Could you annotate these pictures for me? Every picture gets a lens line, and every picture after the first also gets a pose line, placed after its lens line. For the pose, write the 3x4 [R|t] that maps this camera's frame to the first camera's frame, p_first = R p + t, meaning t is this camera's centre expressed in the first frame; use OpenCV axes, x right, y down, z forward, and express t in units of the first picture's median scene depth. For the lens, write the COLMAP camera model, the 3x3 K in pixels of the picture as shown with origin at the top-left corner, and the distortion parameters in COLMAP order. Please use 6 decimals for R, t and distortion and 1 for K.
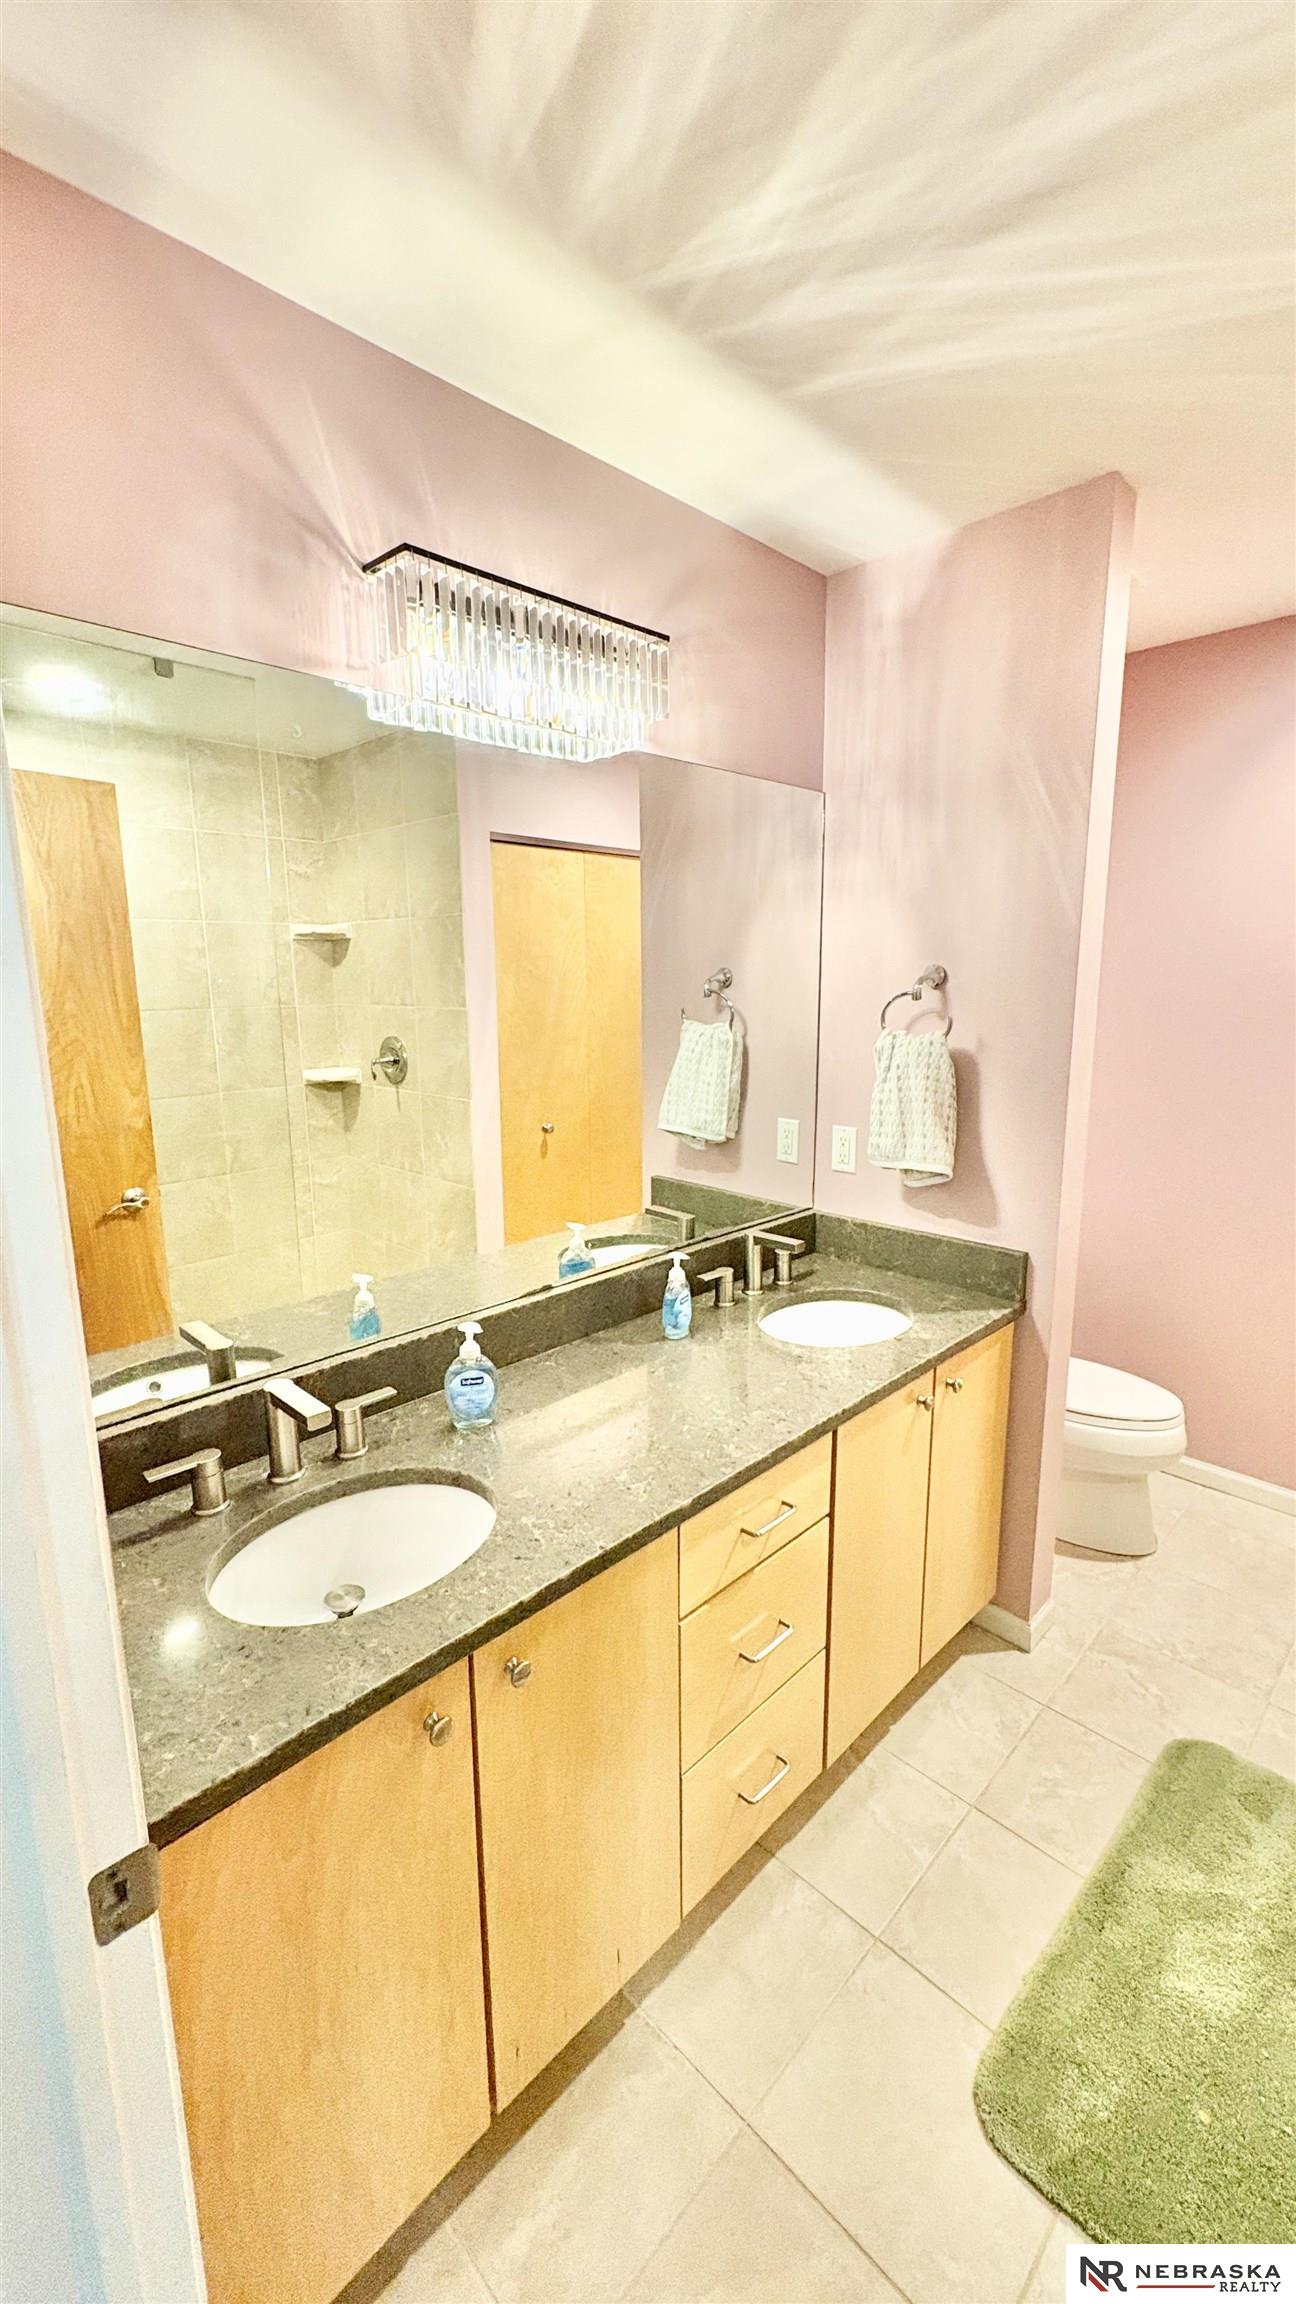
lens RADIAL K [[915.6, 0, 648.9], [0, 915.6, 1151.2], [0, 0, 1]] dist [0.000504, -0.000492]
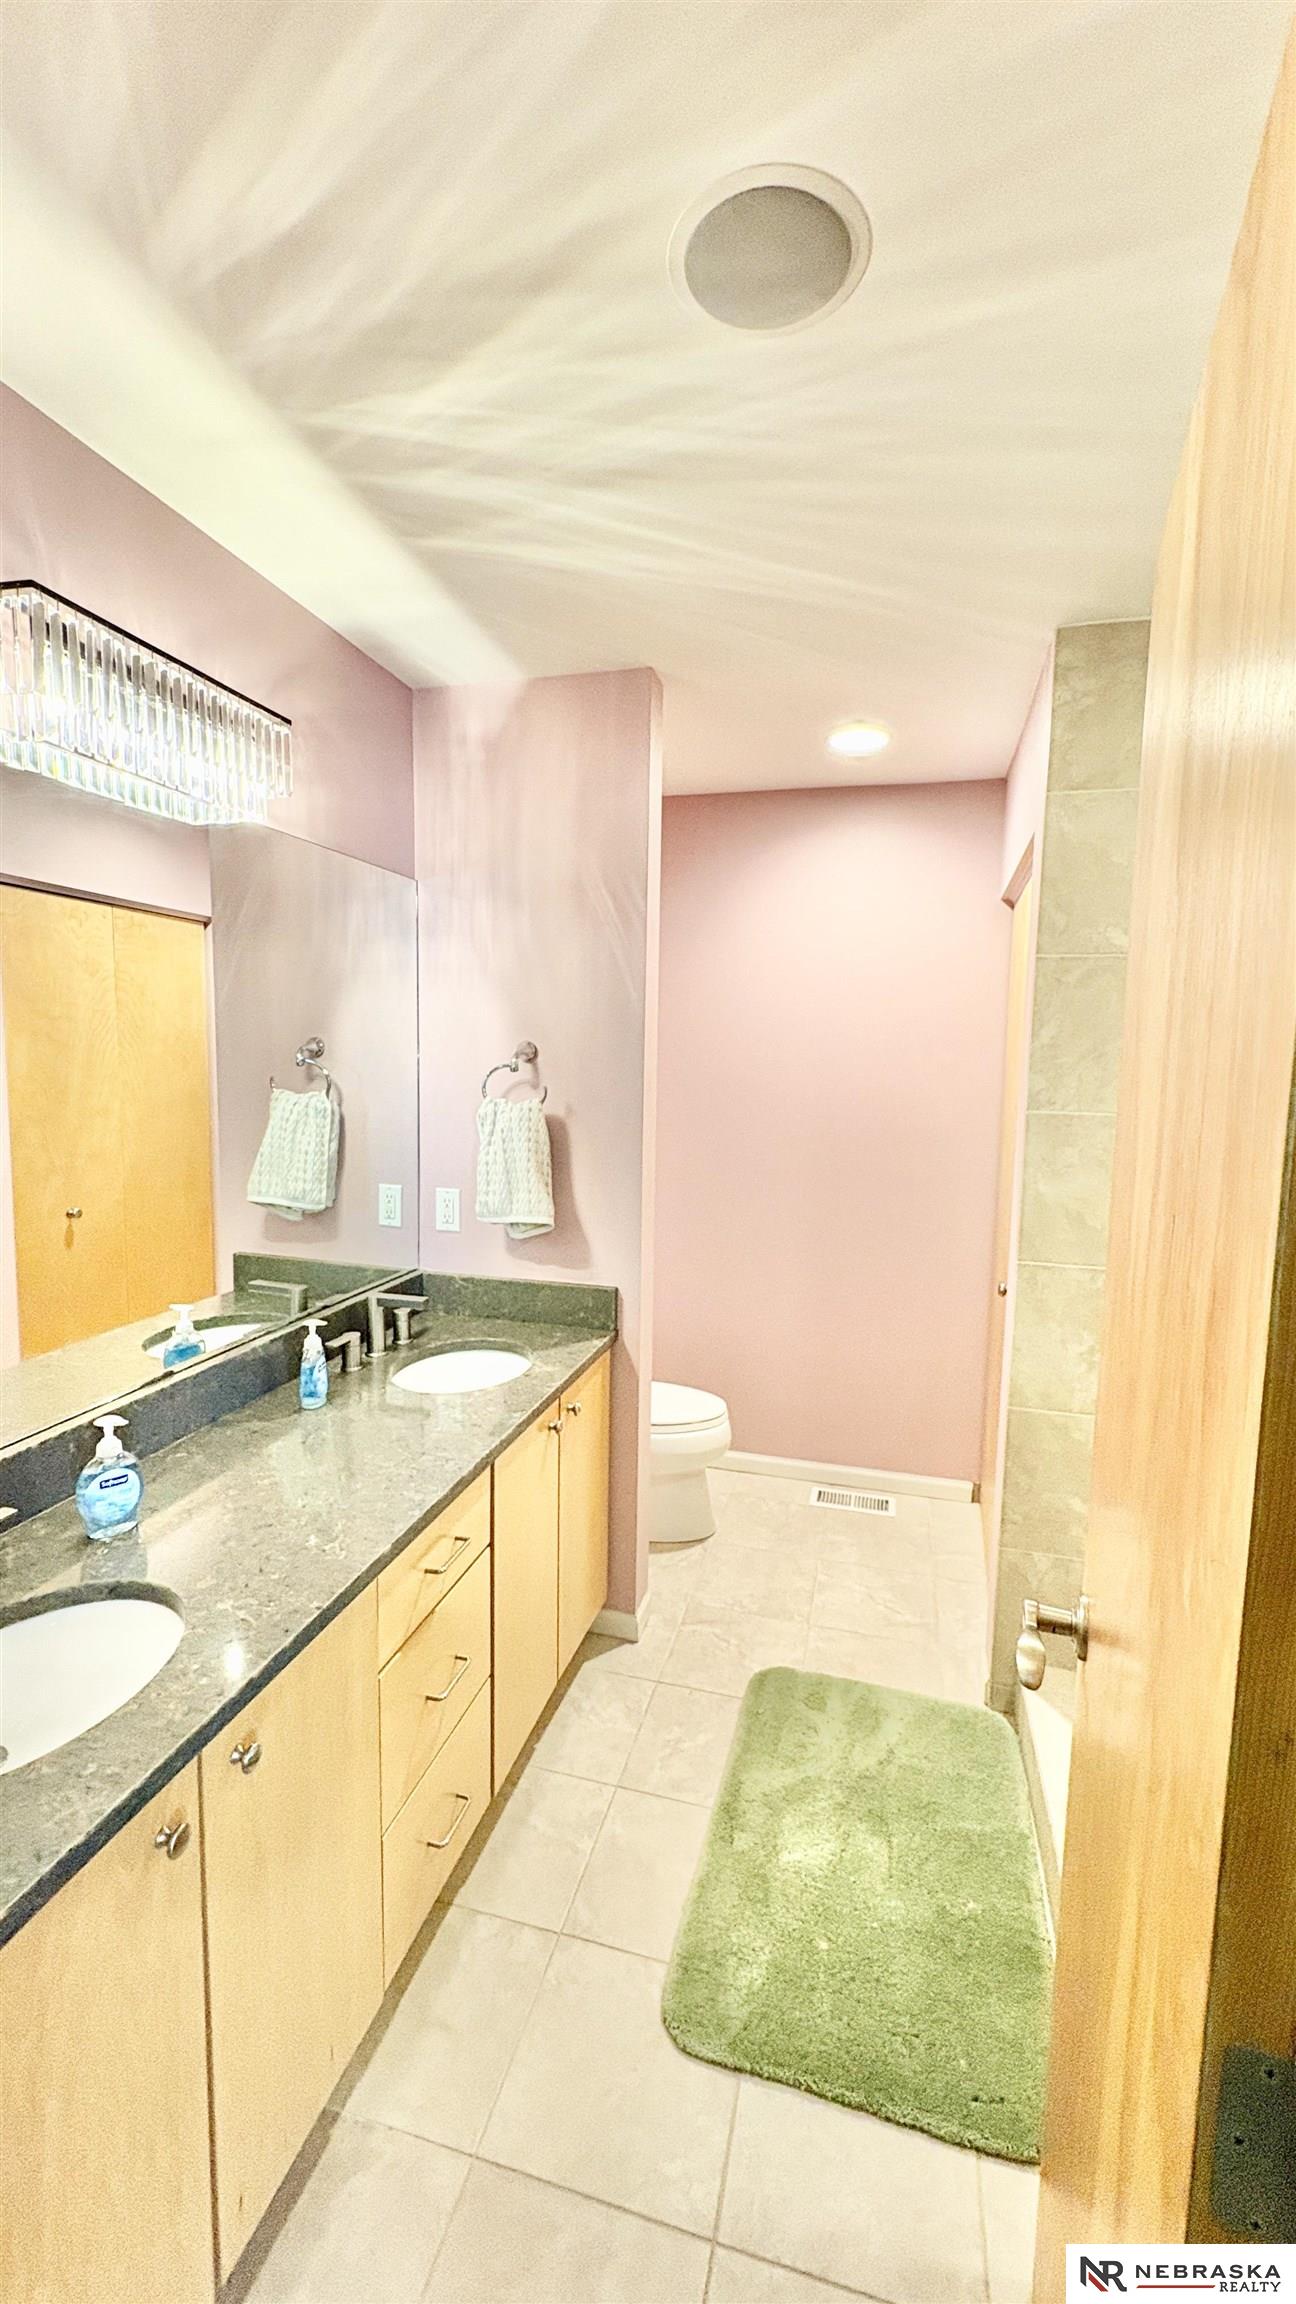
lens RADIAL K [[915.6, 0, 648.9], [0, 915.6, 1151.2], [0, 0, 1]] dist [0.000504, -0.000492]
pose [[0.869241, -0.026909, 0.493656, -0.123746], [0.066396, 0.995826, -0.062630, 0.013918], [-0.489911, 0.087217, 0.867399, -0.048134]]
